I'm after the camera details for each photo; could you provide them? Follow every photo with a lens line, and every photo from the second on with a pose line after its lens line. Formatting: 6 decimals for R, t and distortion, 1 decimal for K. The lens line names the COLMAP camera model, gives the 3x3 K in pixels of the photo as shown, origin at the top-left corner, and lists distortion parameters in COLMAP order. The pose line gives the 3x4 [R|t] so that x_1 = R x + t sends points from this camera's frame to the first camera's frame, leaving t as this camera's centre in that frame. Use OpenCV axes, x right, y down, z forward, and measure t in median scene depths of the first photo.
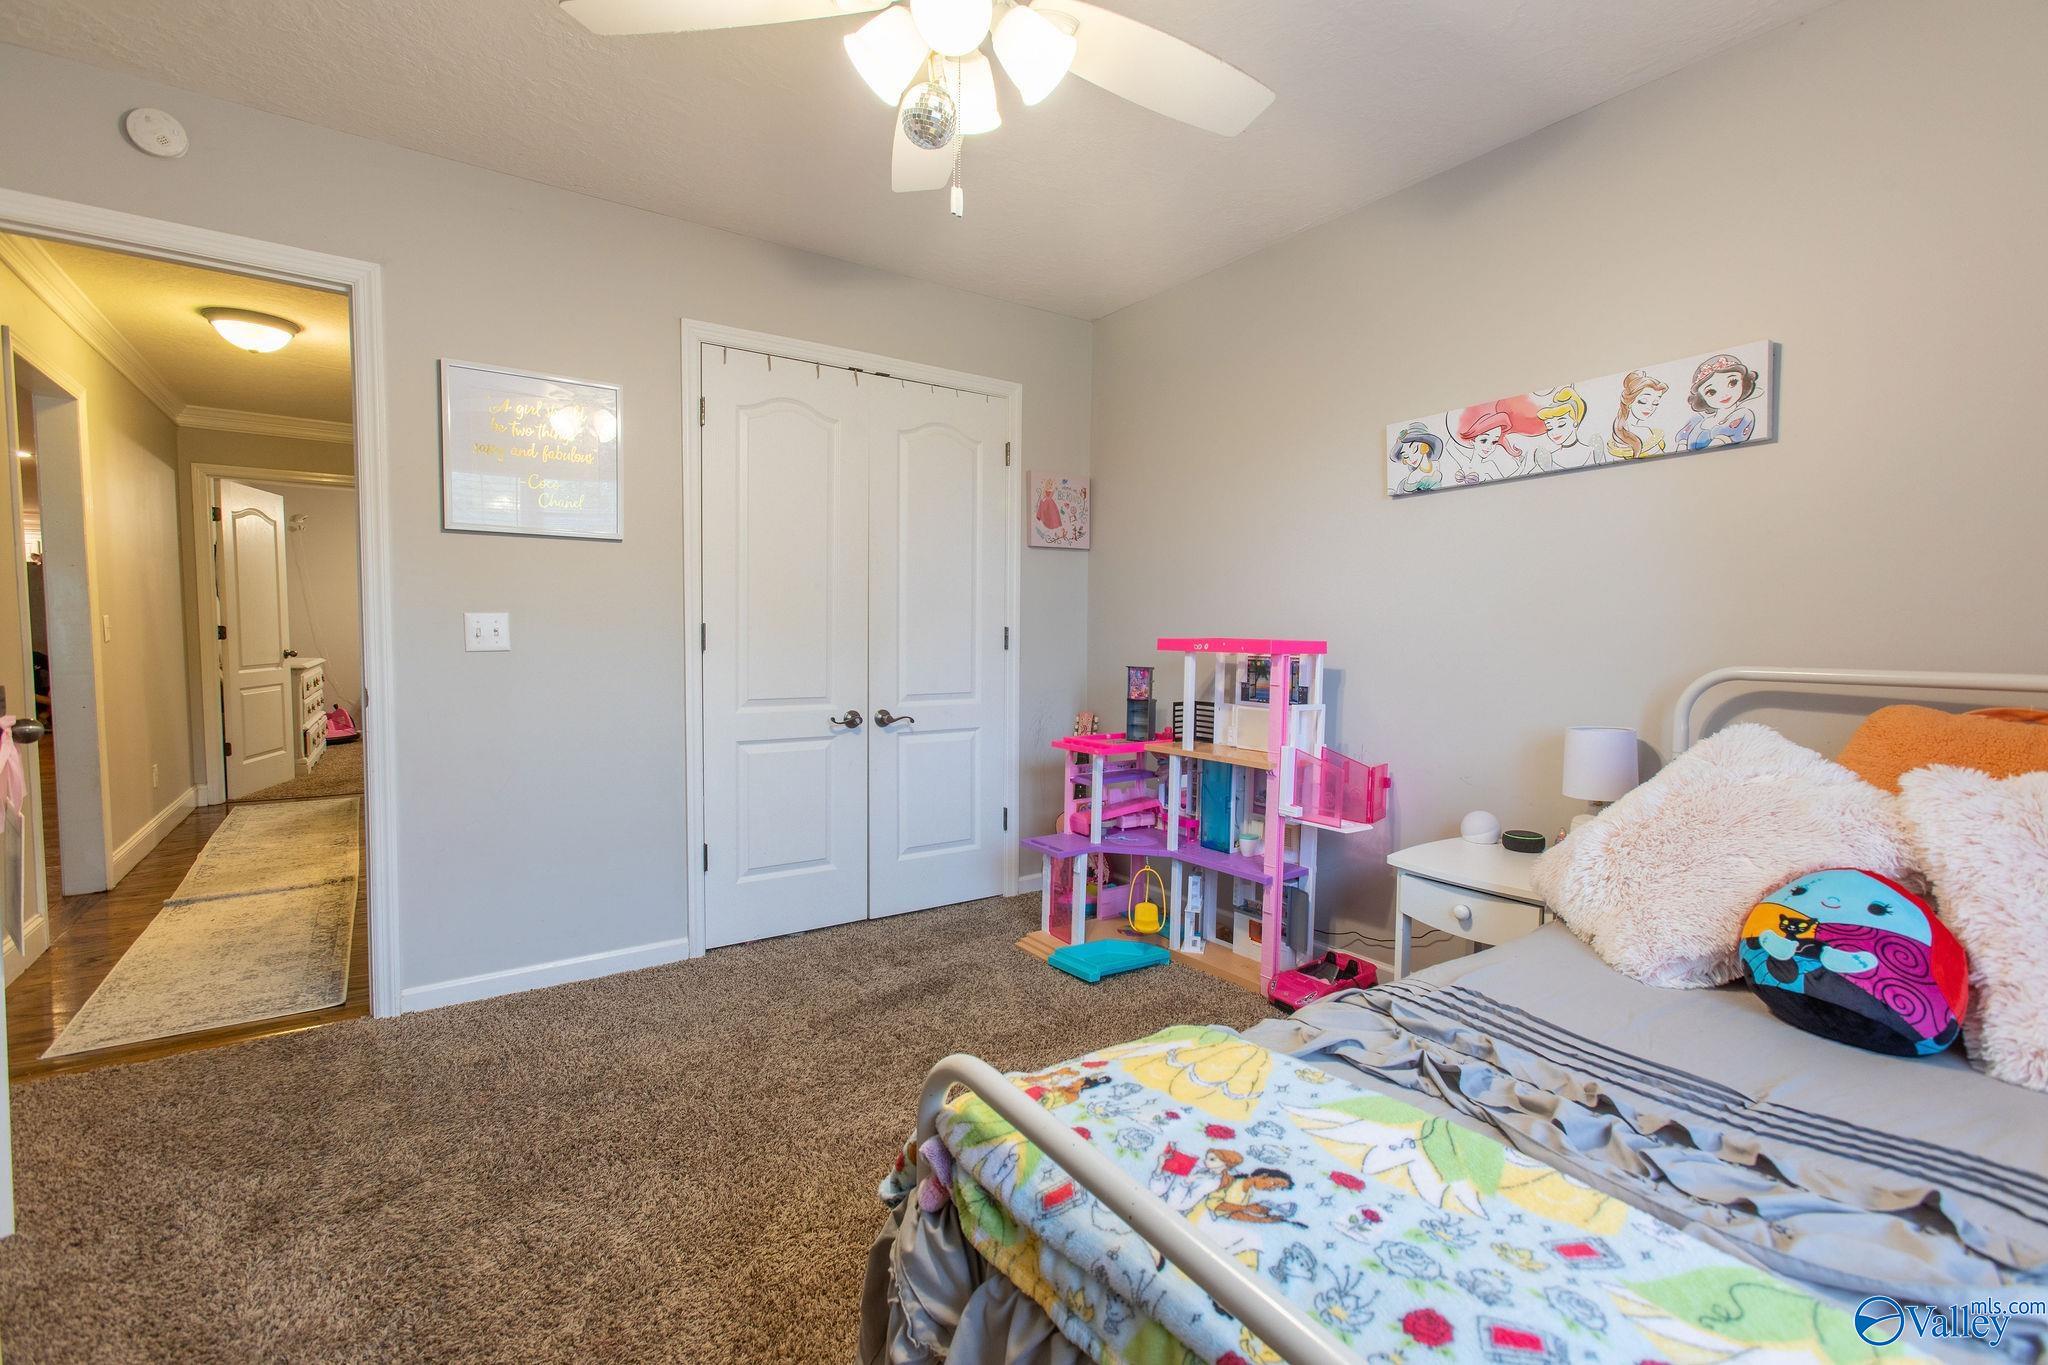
lens RADIAL K [[907.7, 0, 1018.0], [0, 907.7, 680.2], [0, 0, 1]] dist [-0.009893, 0.009398]
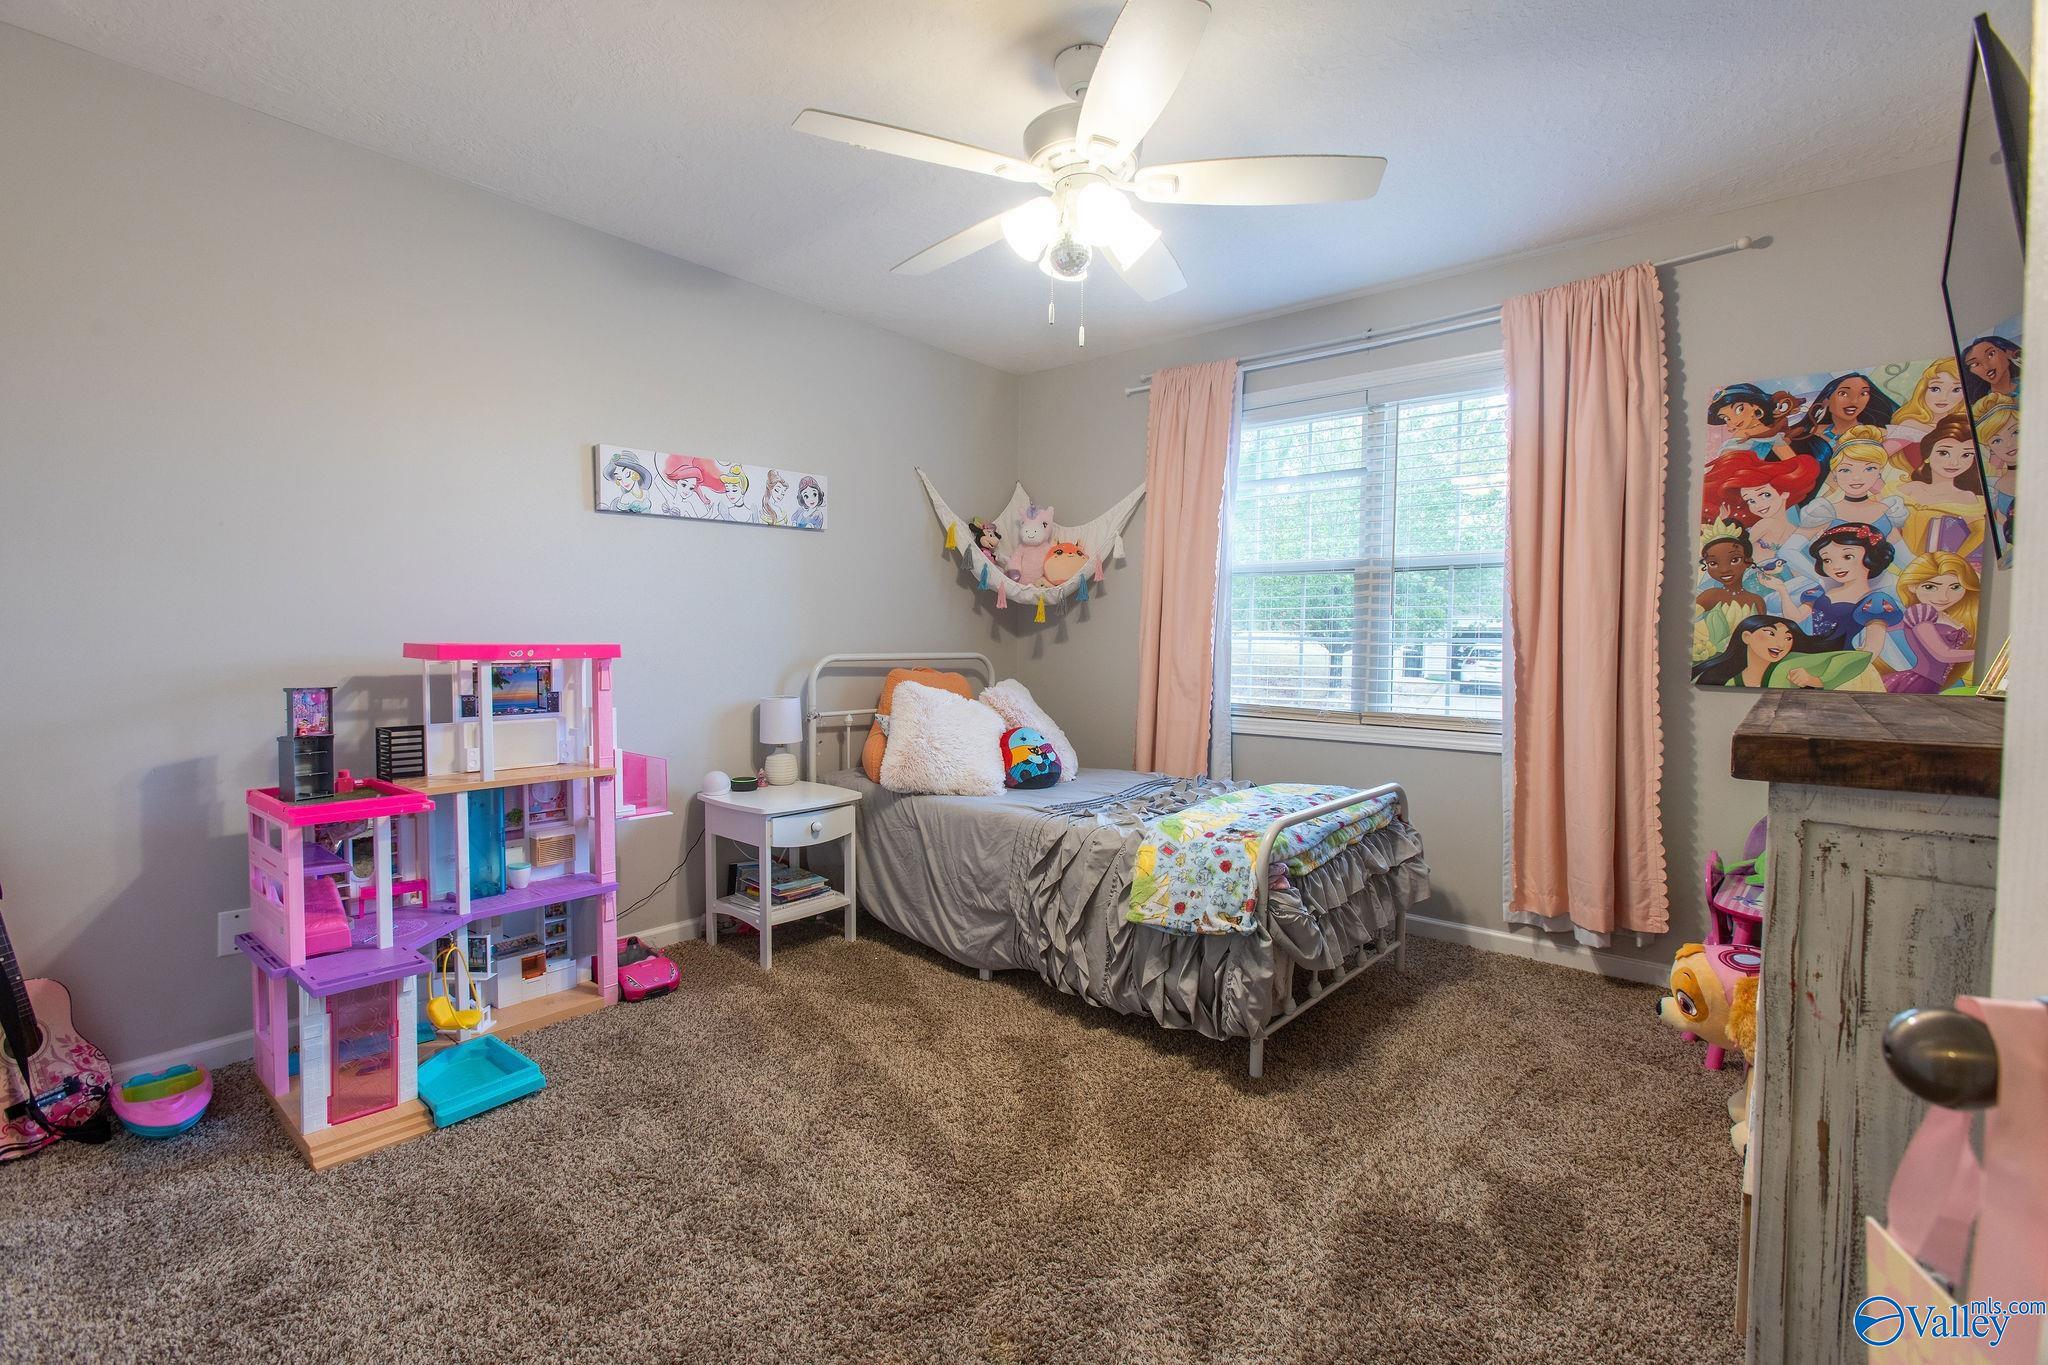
lens RADIAL K [[907.7, 0, 1018.0], [0, 907.7, 680.2], [0, 0, 1]] dist [-0.009893, 0.009398]
pose [[-0.254722, -0.051994, 0.965615, -0.865878], [0.047193, 0.996695, 0.066117, -0.053797], [-0.965862, 0.062412, -0.251427, 0.899038]]
